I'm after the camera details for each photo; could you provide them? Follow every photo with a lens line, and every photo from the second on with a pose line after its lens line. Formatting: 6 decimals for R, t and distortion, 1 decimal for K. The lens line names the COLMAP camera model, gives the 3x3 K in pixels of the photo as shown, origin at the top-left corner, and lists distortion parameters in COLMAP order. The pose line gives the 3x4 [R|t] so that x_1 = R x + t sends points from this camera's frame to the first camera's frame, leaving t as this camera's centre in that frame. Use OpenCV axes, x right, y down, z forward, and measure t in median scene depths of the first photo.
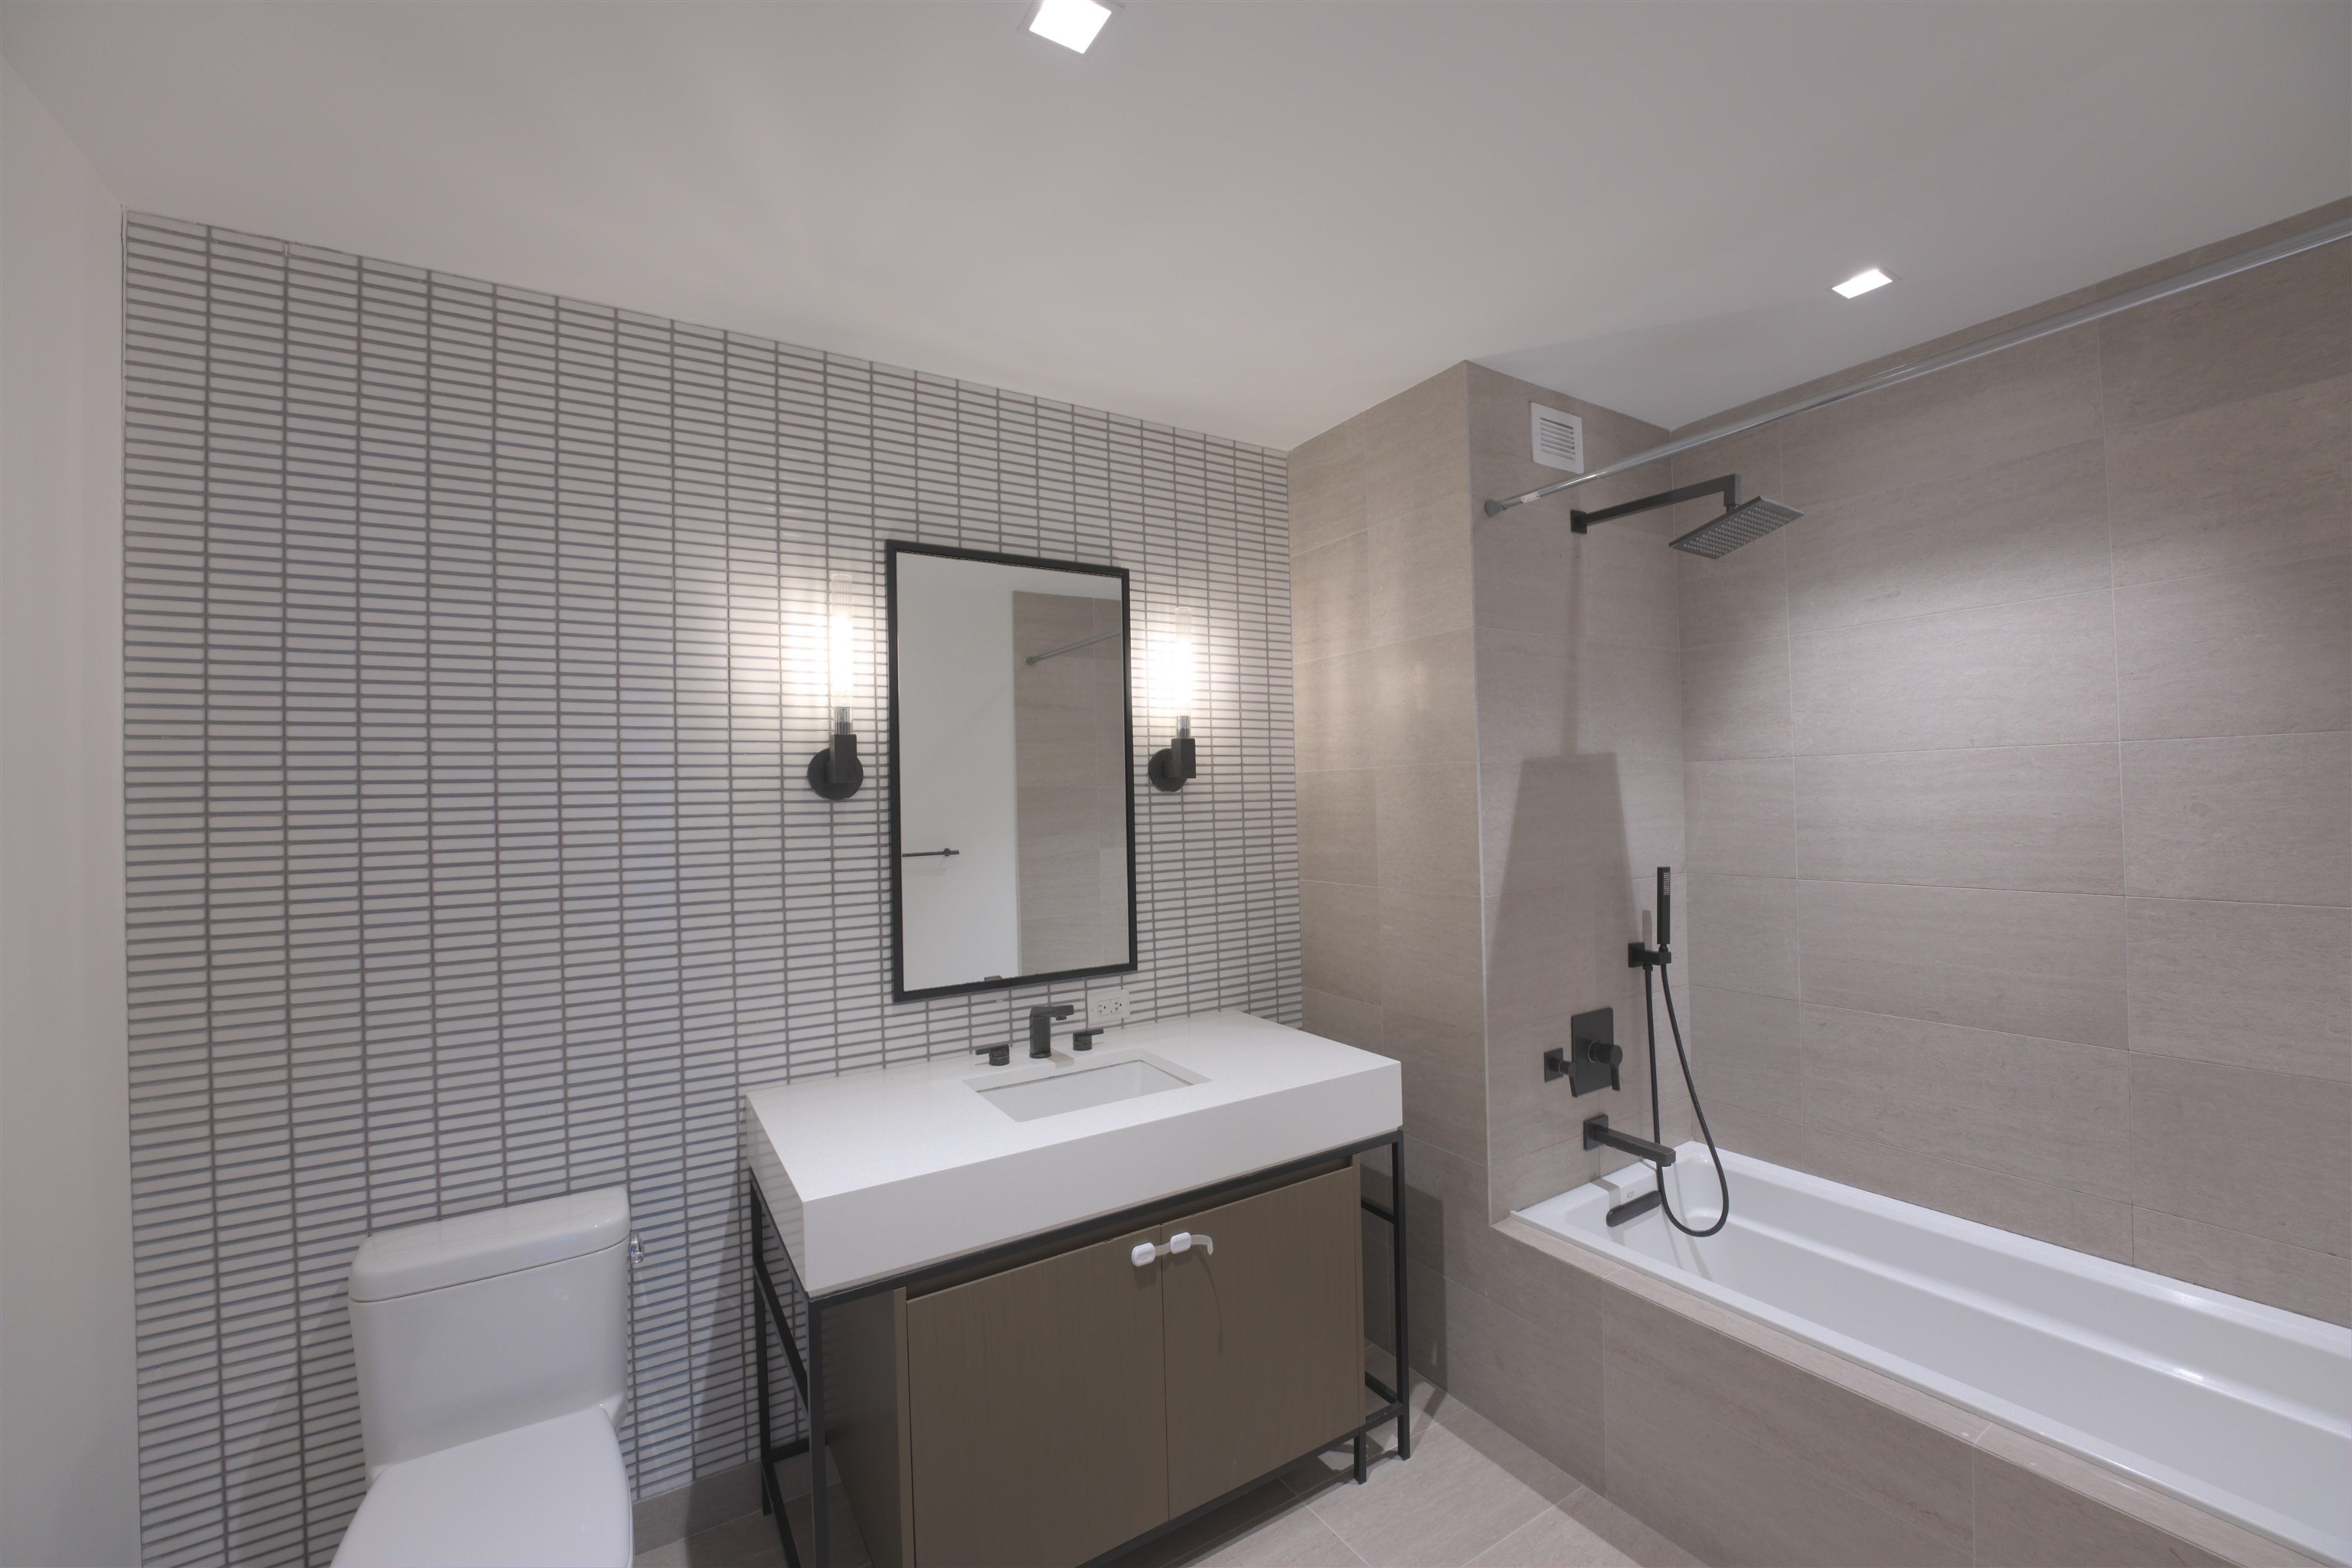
lens RADIAL K [[944.7, 0, 1181.1], [0, 944.7, 784.4], [0, 0, 1]] dist [-0.023801, 0.000021]
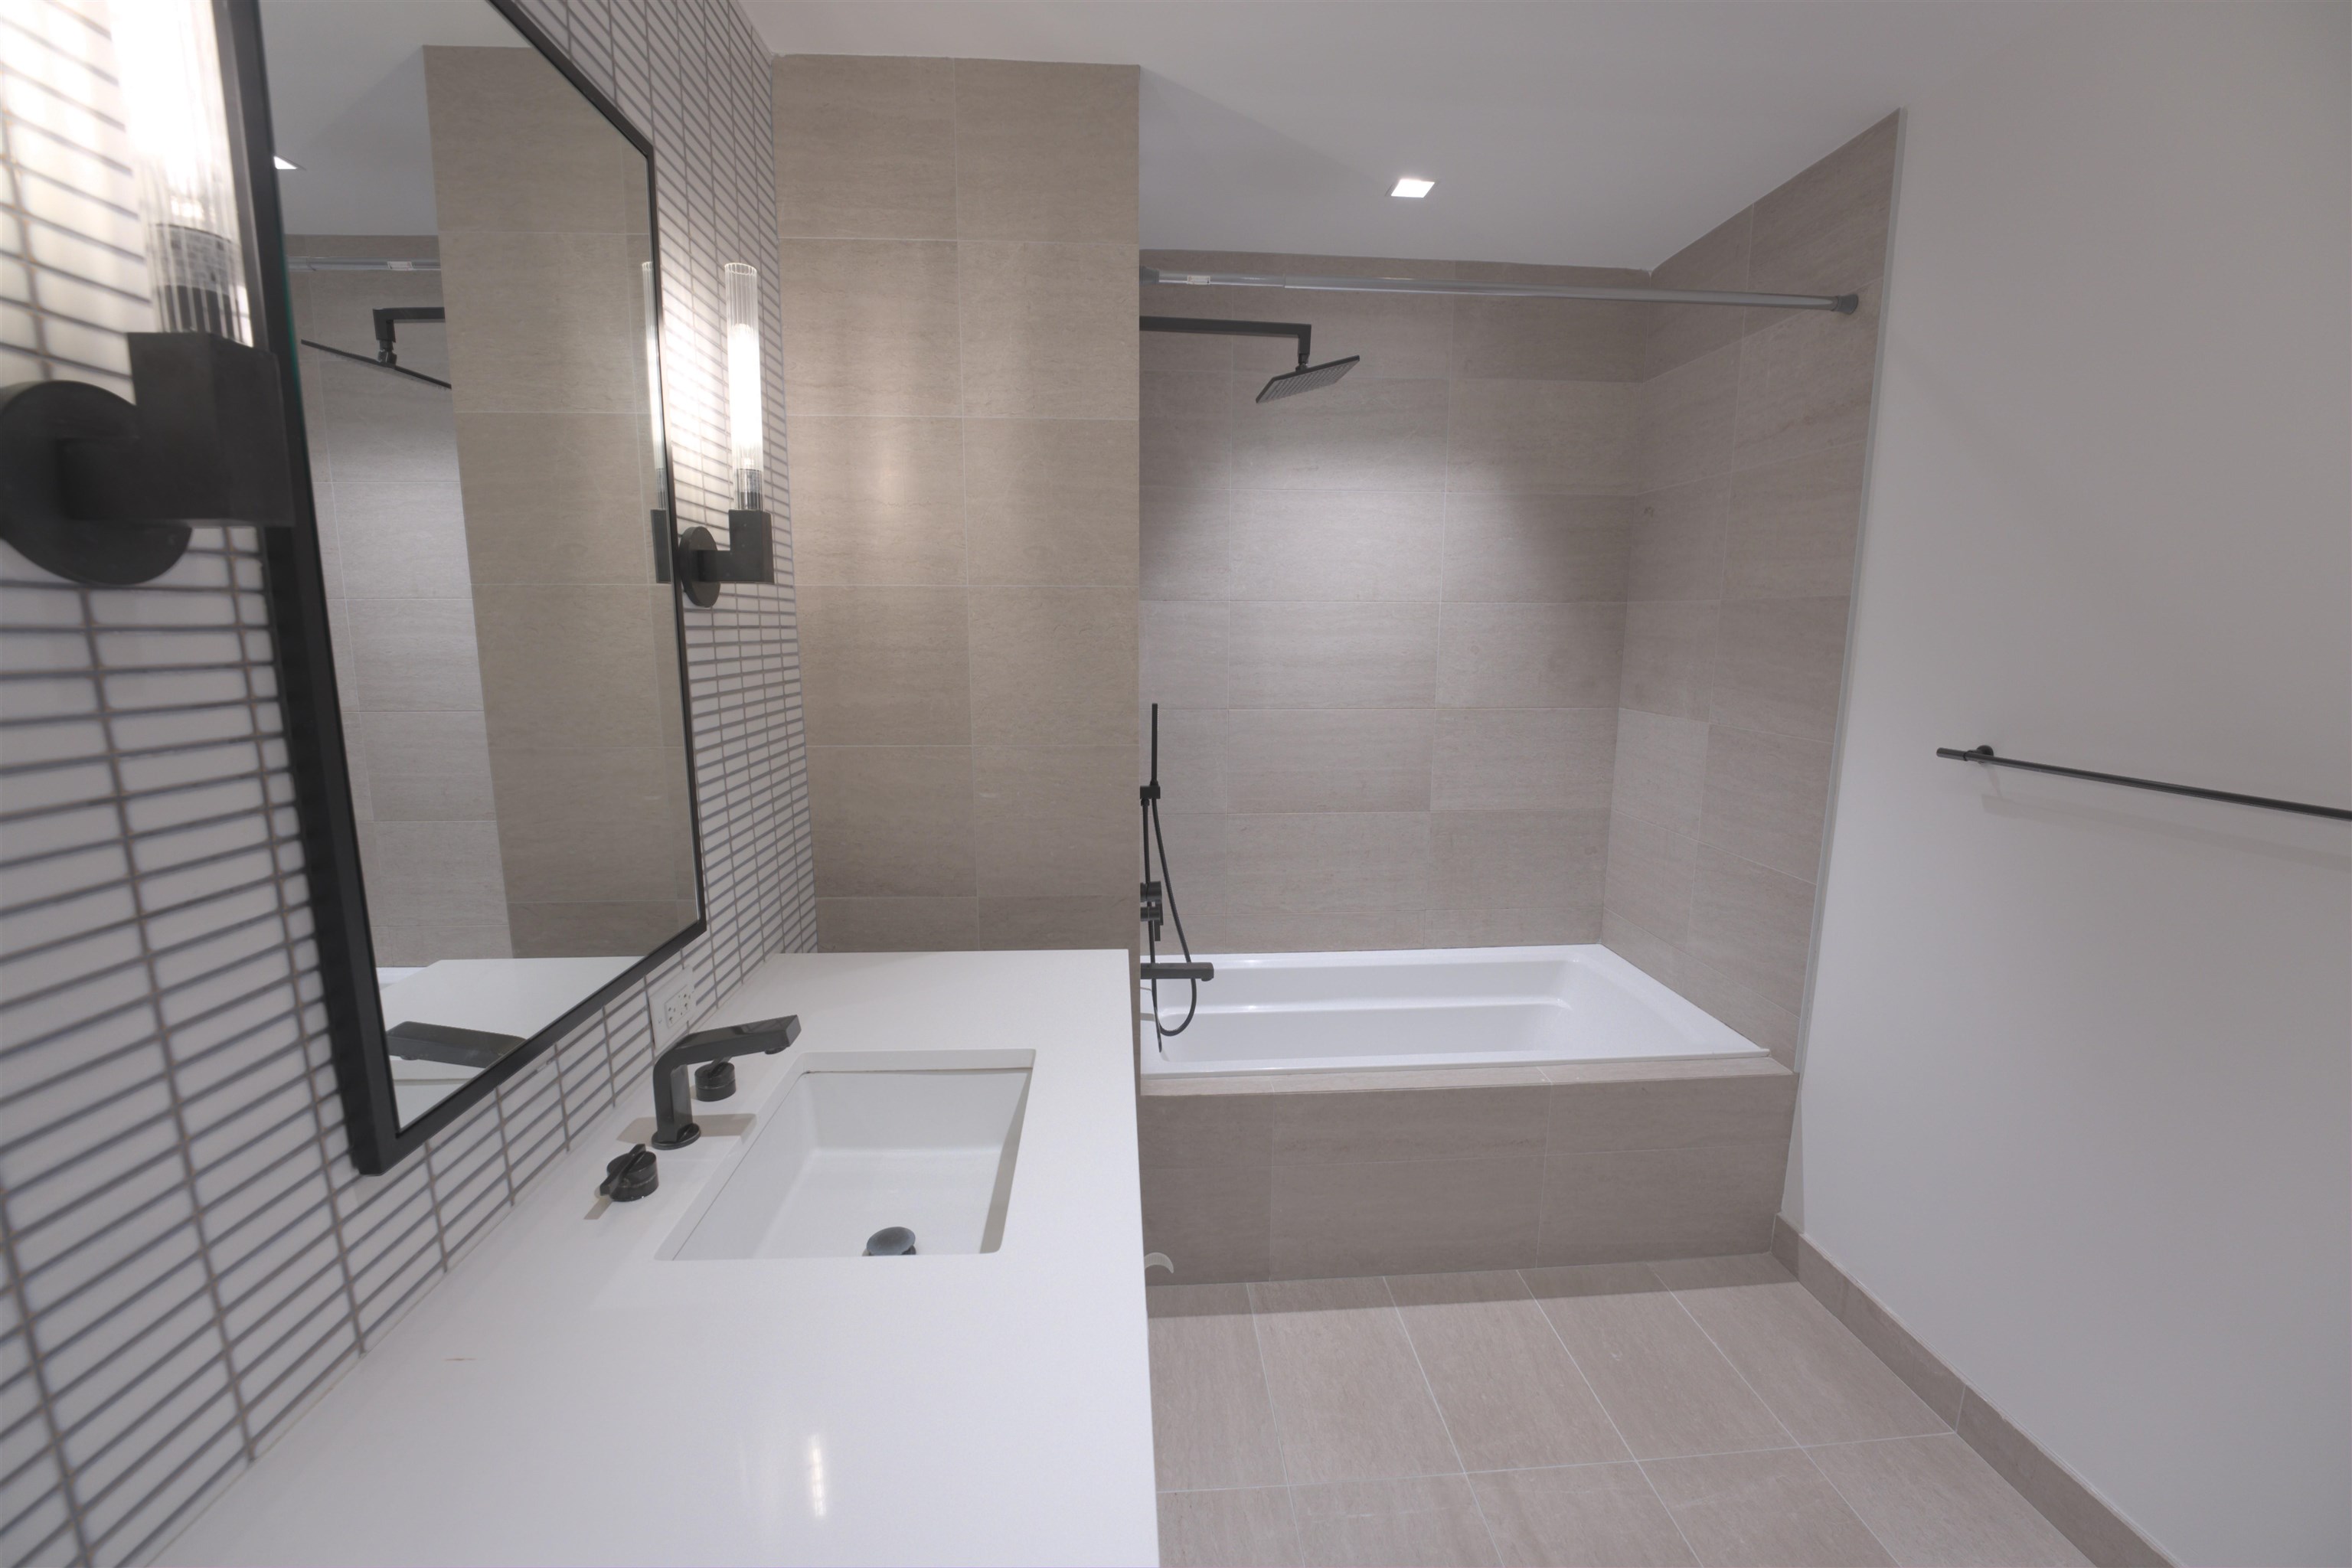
lens RADIAL K [[944.7, 0, 1177.1], [0, 944.7, 782.5], [0, 0, 1]] dist [-0.023801, 0.000021]
pose [[0.469102, -0.115937, 0.875501, -0.450449], [-0.029086, 0.988780, 0.146523, 0.025351], [-0.882665, -0.094199, 0.460466, 0.582566]]
